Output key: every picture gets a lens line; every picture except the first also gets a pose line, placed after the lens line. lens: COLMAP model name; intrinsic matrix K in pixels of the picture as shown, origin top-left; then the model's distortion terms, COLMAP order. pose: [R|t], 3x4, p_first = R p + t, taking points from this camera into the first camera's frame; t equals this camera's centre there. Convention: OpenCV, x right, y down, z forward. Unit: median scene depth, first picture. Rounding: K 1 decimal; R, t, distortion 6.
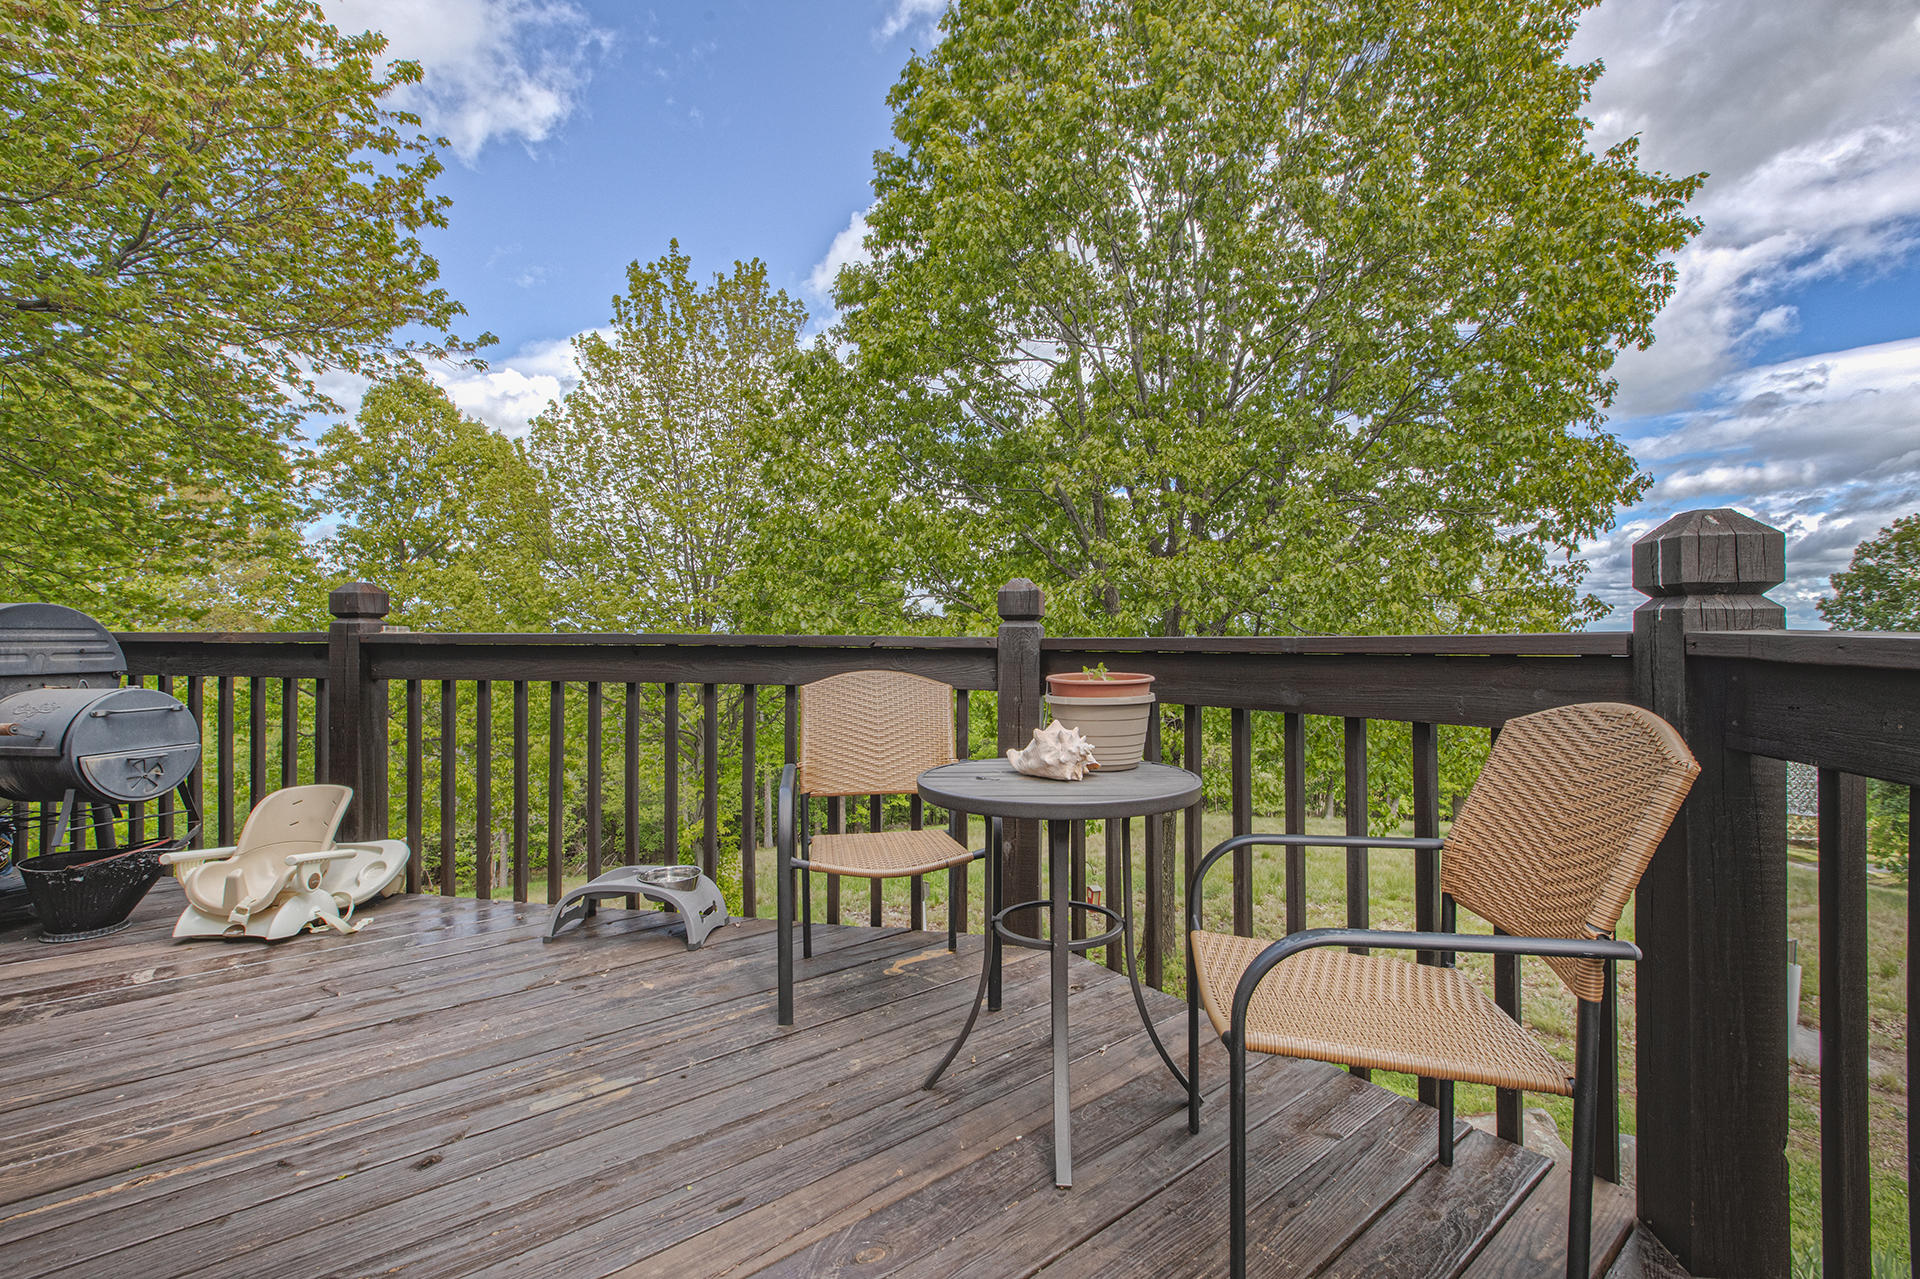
lens RADIAL K [[877.0, 0, 961.5], [0, 877.0, 640.4], [0, 0, 1]] dist [0.005787, 0.000413]
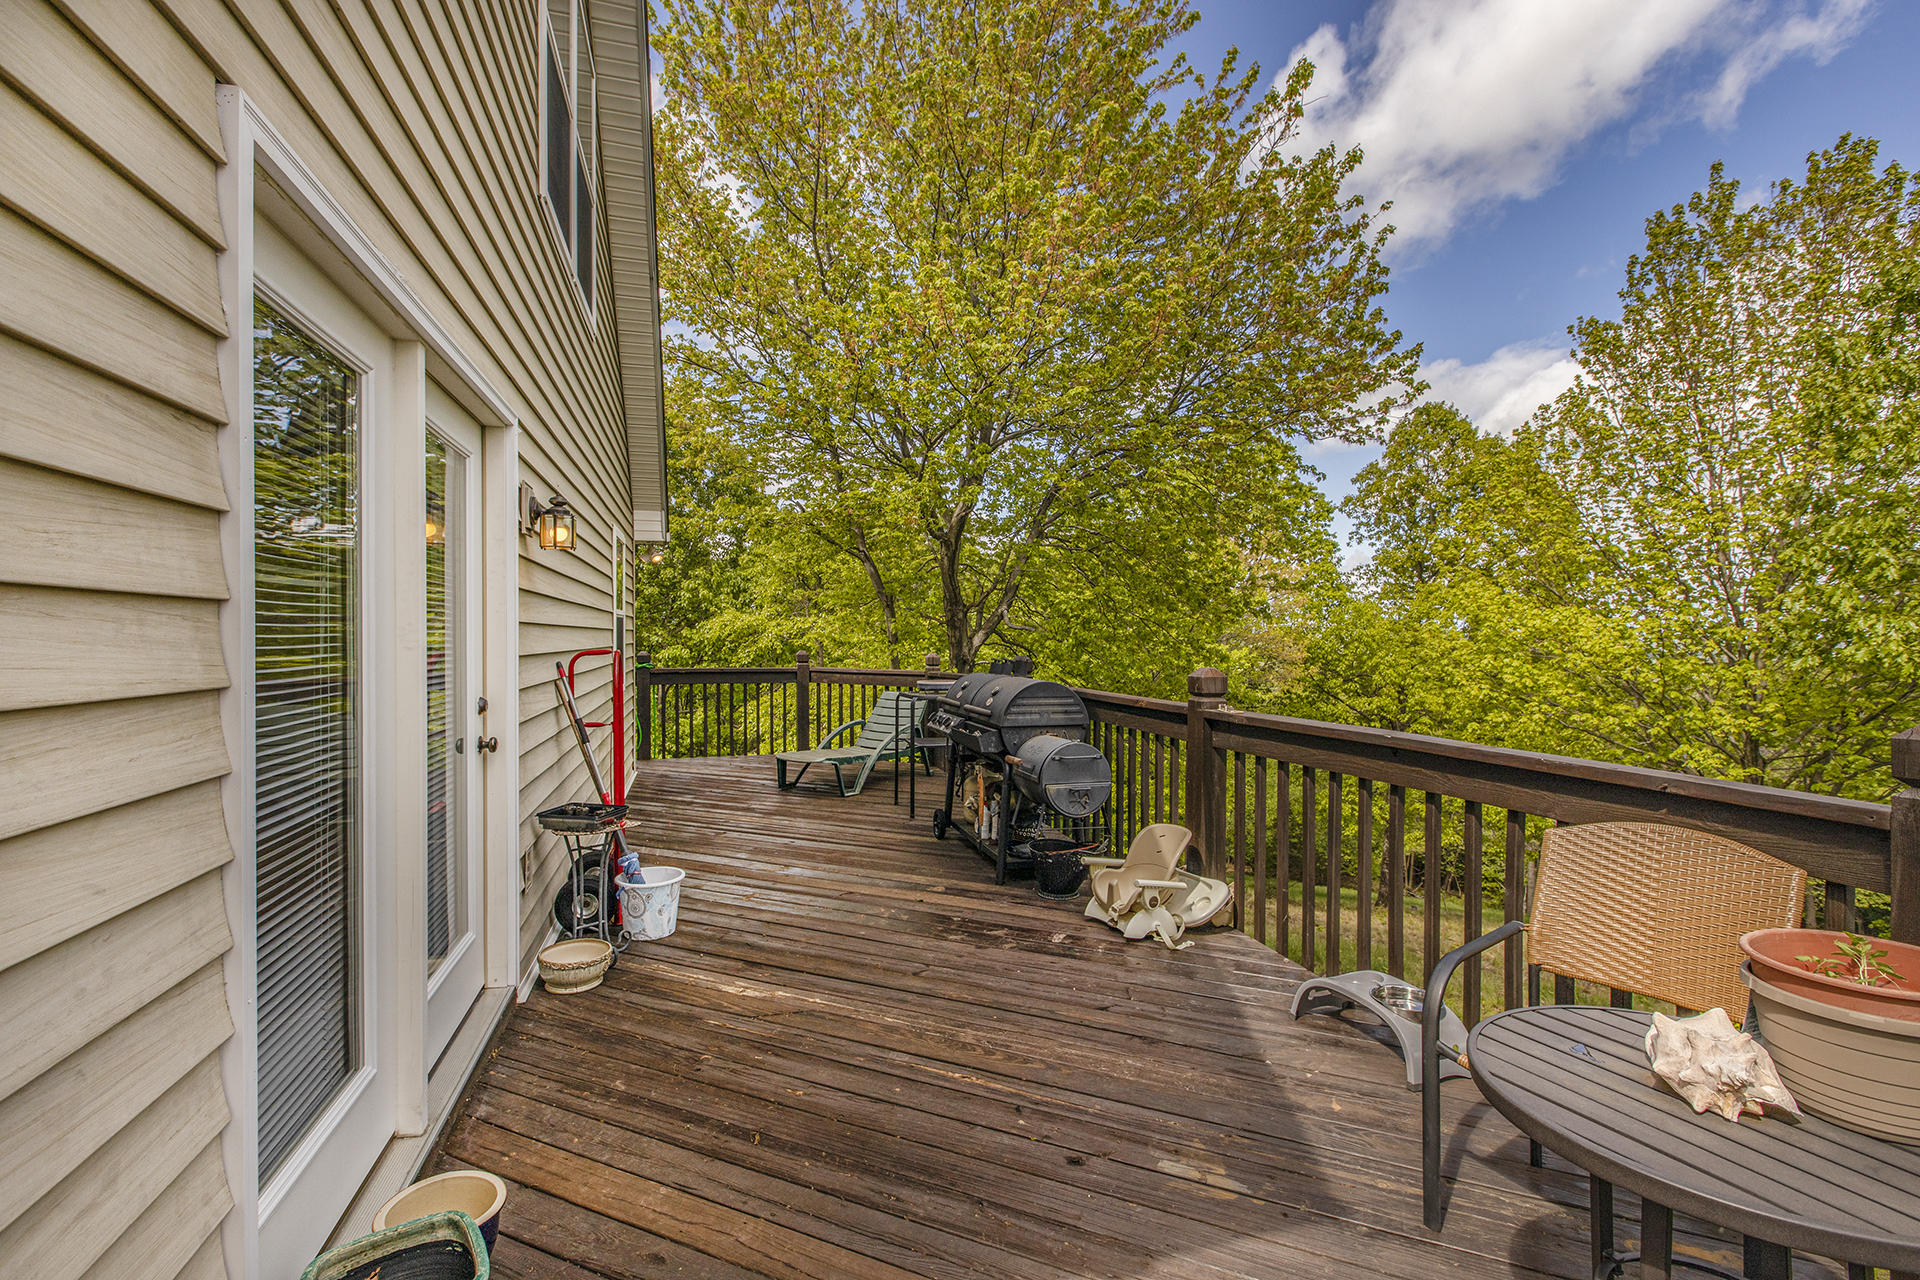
lens RADIAL K [[877.0, 0, 960.8], [0, 877.0, 637.1], [0, 0, 1]] dist [0.005787, 0.000413]
pose [[0.440168, 0.006430, -0.897892, 0.311992], [-0.000965, 0.999977, 0.006688, -0.130176], [0.897915, -0.002077, 0.440165, 0.156466]]
